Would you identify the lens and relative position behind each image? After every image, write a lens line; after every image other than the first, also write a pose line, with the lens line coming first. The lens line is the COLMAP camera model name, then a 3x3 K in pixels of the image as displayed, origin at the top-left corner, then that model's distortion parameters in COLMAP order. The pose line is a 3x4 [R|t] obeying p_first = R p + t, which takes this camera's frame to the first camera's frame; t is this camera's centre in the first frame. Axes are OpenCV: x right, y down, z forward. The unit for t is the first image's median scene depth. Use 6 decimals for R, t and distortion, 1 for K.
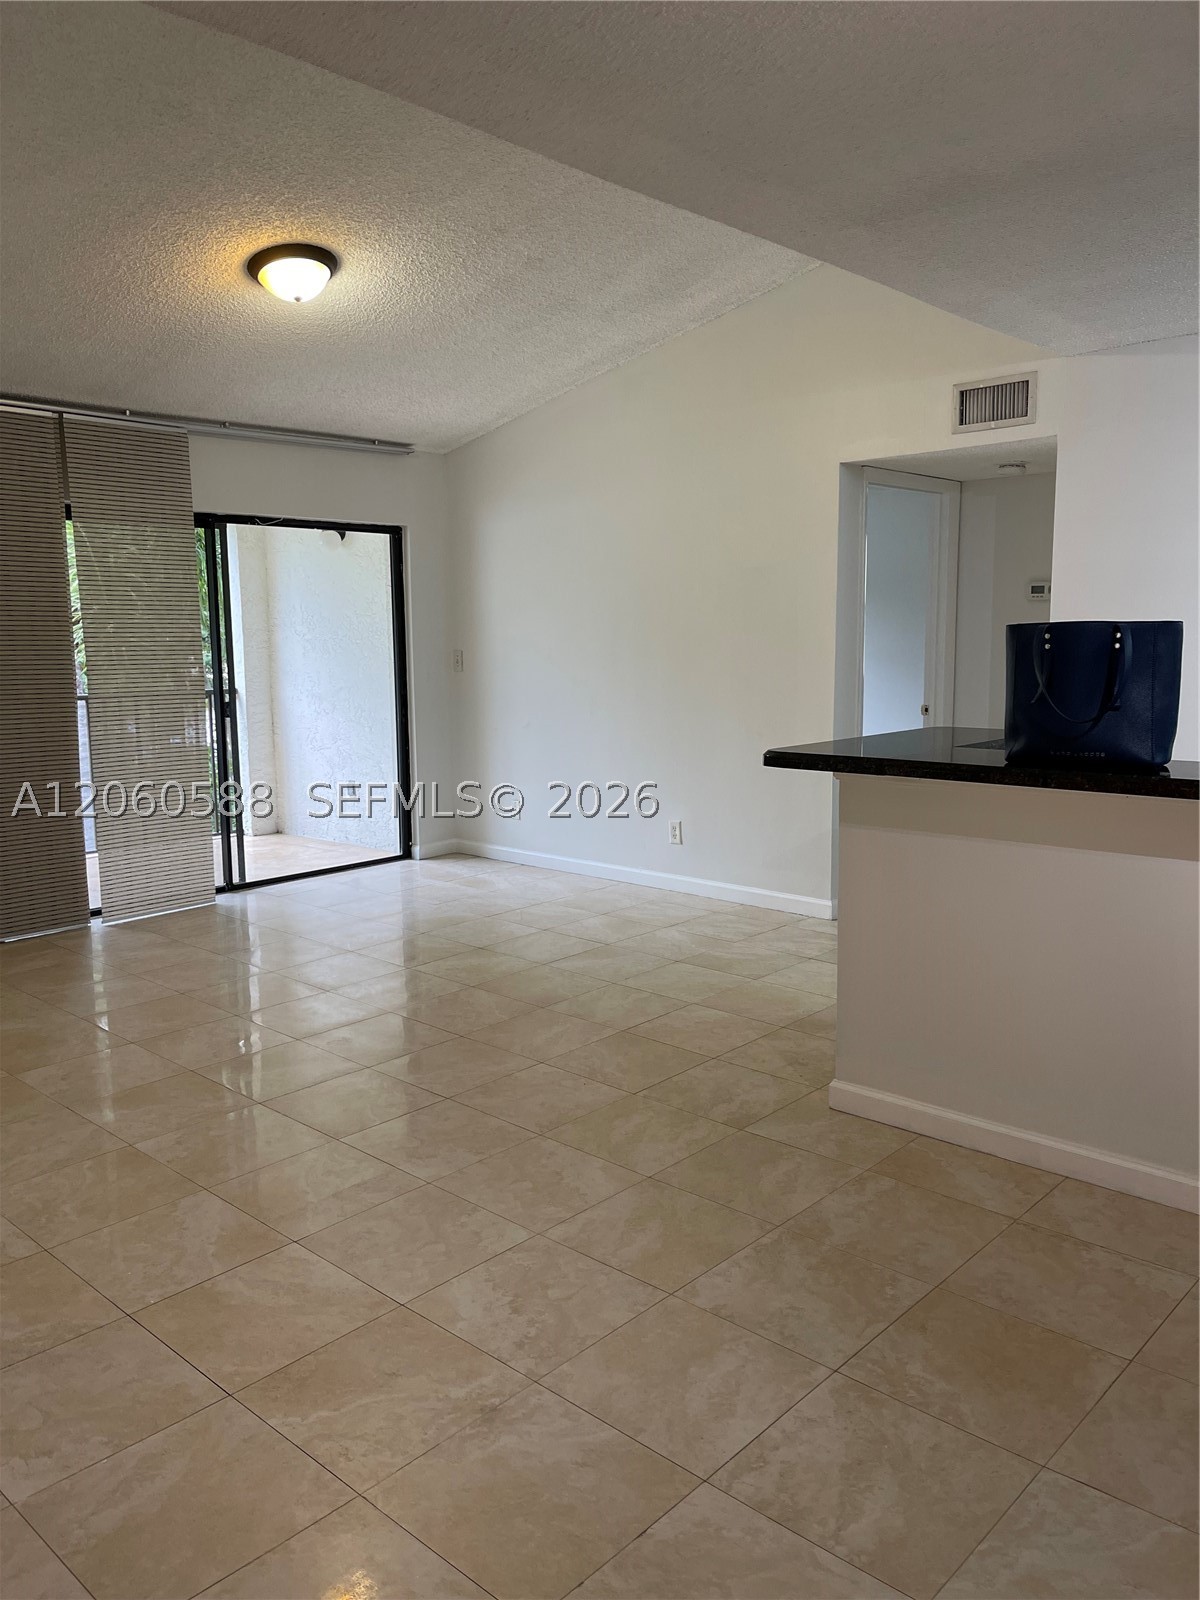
lens RADIAL K [[1208.5, 0, 589.6], [0, 1208.5, 784.9], [0, 0, 1]] dist [0.102296, -0.132912]
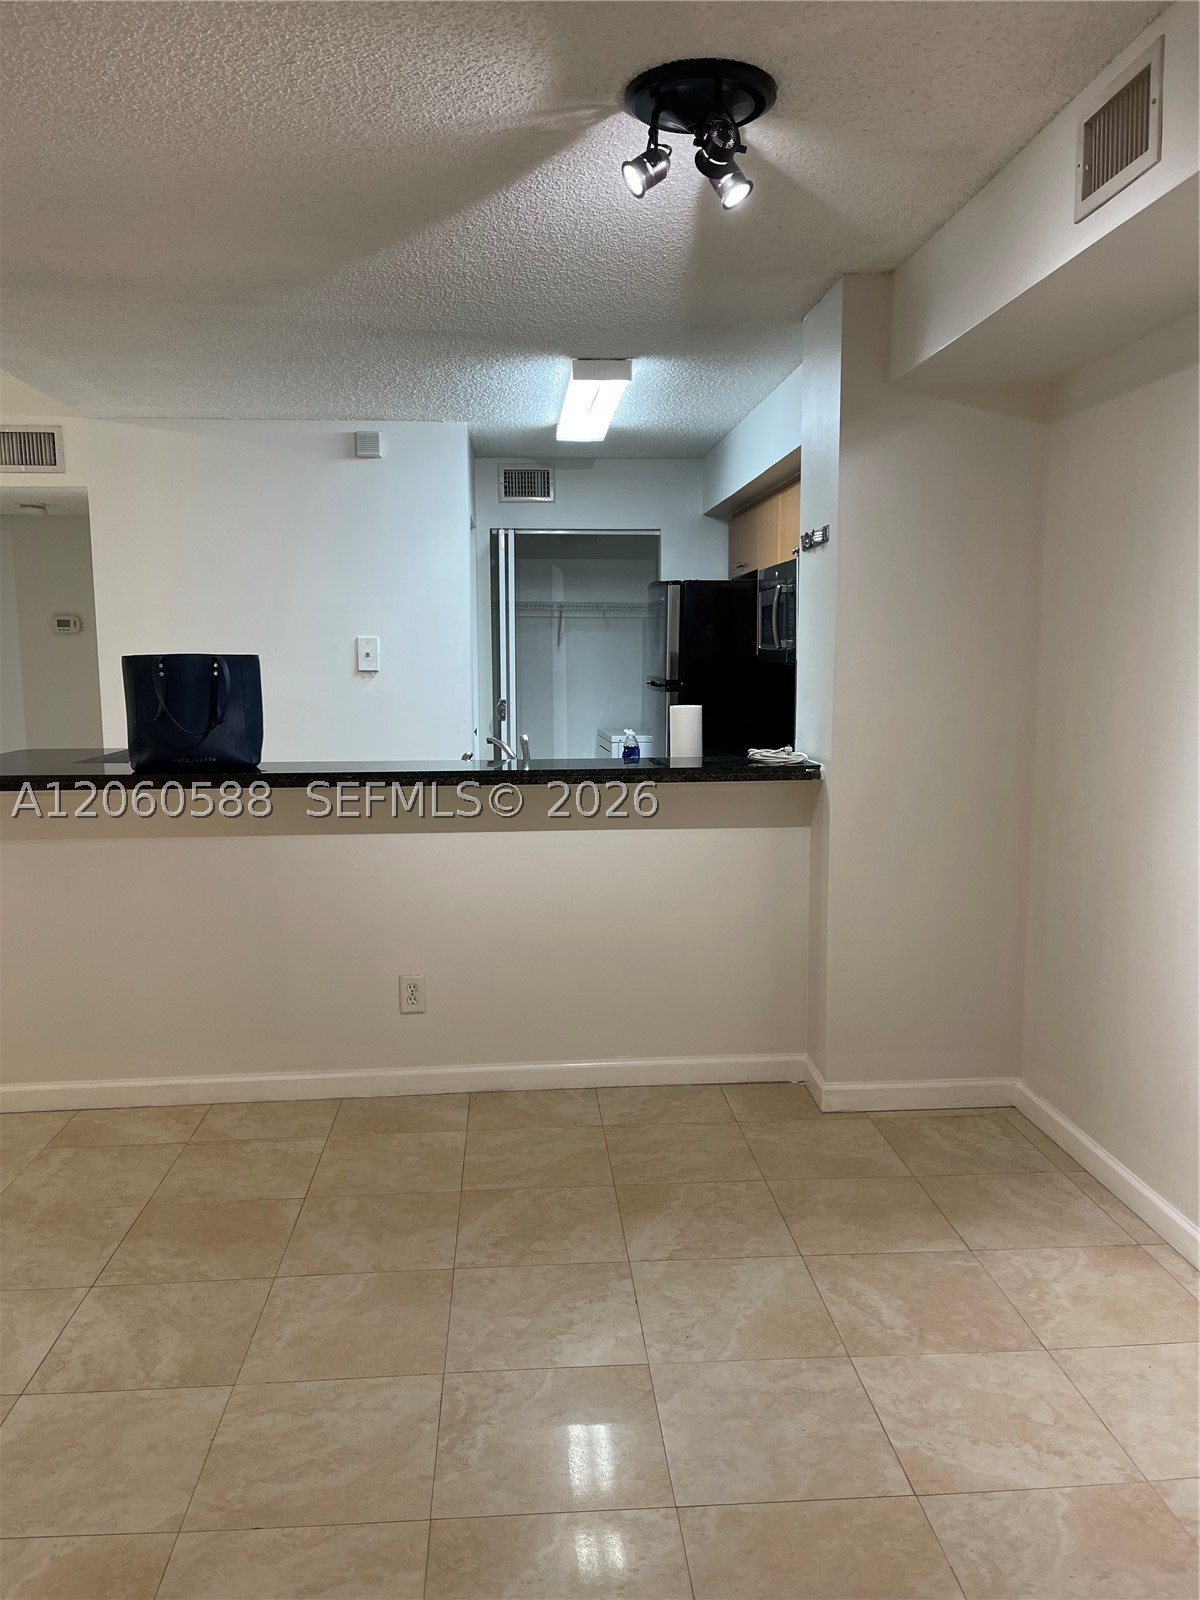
lens RADIAL K [[1208.5, 0, 589.6], [0, 1208.5, 784.9], [0, 0, 1]] dist [0.102296, -0.132912]
pose [[0.686795, -0.069638, 0.723507, -0.270732], [0.088276, 0.996023, 0.012071, 0.023922], [-0.721470, 0.055578, 0.690211, -0.170961]]
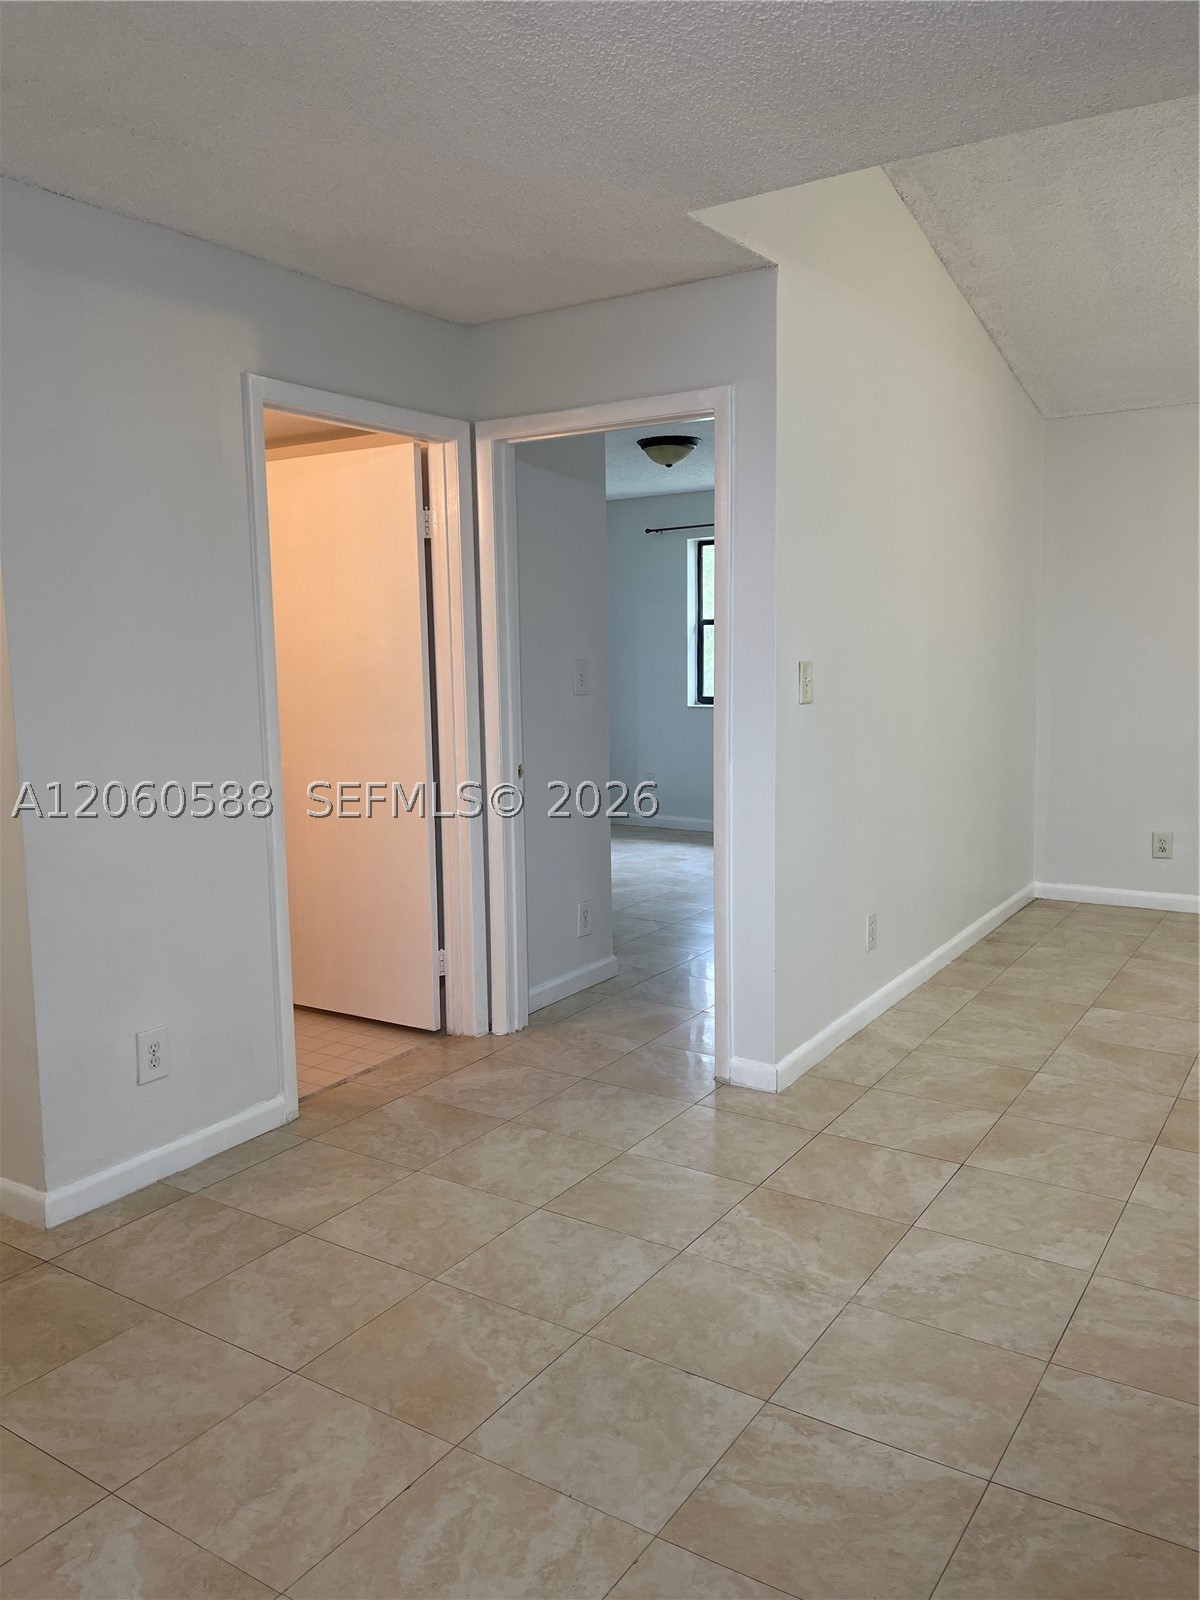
lens RADIAL K [[1208.5, 0, 589.6], [0, 1208.5, 784.9], [0, 0, 1]] dist [0.102296, -0.132912]
pose [[0.158614, 0.119272, -0.980110, 0.878631], [-0.103881, 0.989183, 0.103565, -0.065851], [0.981861, 0.085388, 0.169289, 0.492679]]
